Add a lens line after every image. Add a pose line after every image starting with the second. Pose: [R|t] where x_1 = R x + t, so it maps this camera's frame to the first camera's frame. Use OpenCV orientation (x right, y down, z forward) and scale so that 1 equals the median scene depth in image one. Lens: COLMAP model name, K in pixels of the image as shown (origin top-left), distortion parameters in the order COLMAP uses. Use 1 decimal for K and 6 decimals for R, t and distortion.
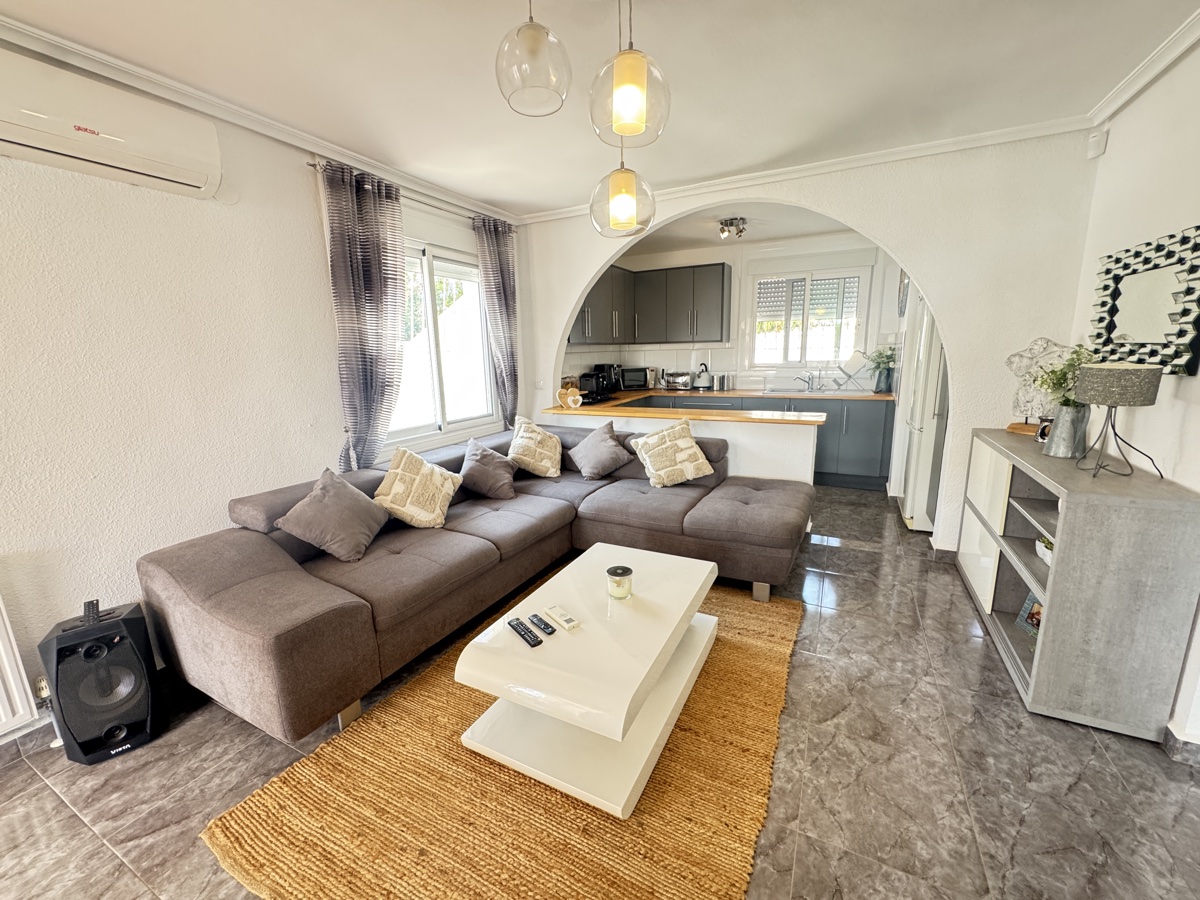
lens RADIAL K [[480.9, 0, 602.6], [0, 480.9, 449.9], [0, 0, 1]] dist [-0.004376, 0.000458]
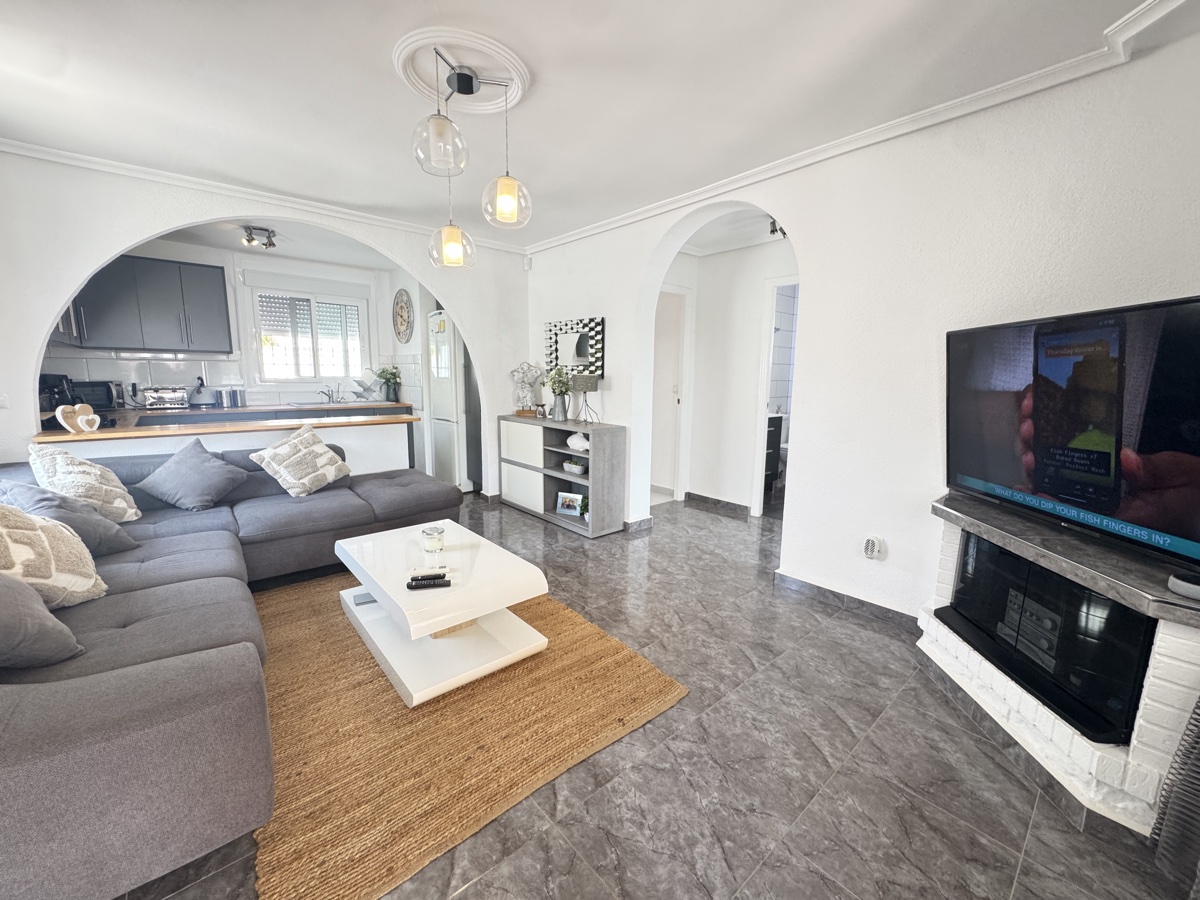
lens RADIAL K [[480.9, 0, 599.5], [0, 480.9, 449.3], [0, 0, 1]] dist [-0.004376, 0.000458]
pose [[0.370630, -0.115477, 0.921574, -0.432609], [0.166496, 0.984428, 0.056393, 0.023222], [-0.913736, 0.132537, 0.384085, 0.050020]]
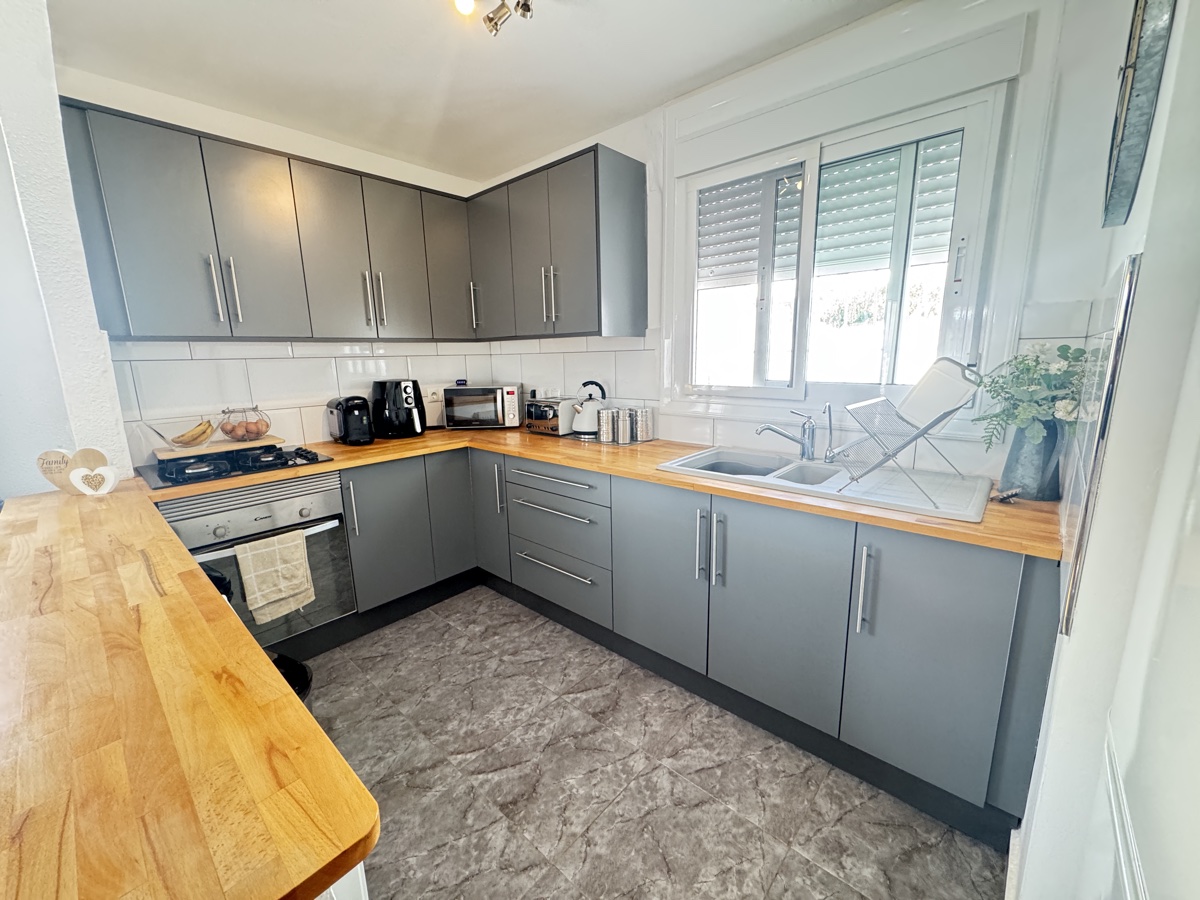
lens RADIAL K [[480.9, 0, 598.8], [0, 480.9, 449.7], [0, 0, 1]] dist [-0.004376, 0.000458]
pose [[0.965368, 0.051779, -0.255701, 0.446681], [-0.050972, 0.998652, 0.009786, -0.155287], [0.255863, 0.003586, 0.966707, 0.714590]]
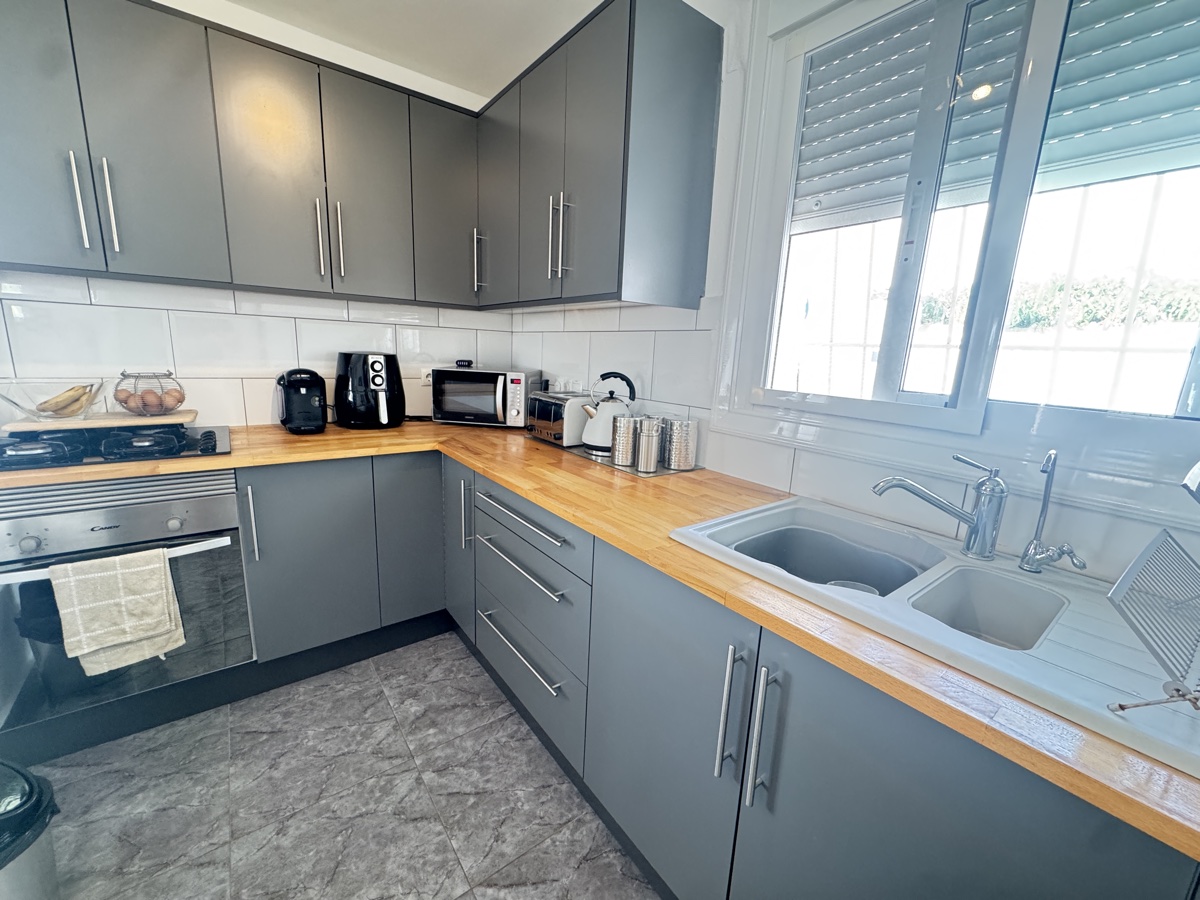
lens RADIAL K [[480.9, 0, 598.9], [0, 480.9, 448.8], [0, 0, 1]] dist [-0.004376, 0.000458]
pose [[0.896386, 0.147932, -0.417861, 0.448288], [-0.148172, 0.988441, 0.032075, -0.182338], [0.417776, 0.033164, 0.907945, 0.925154]]
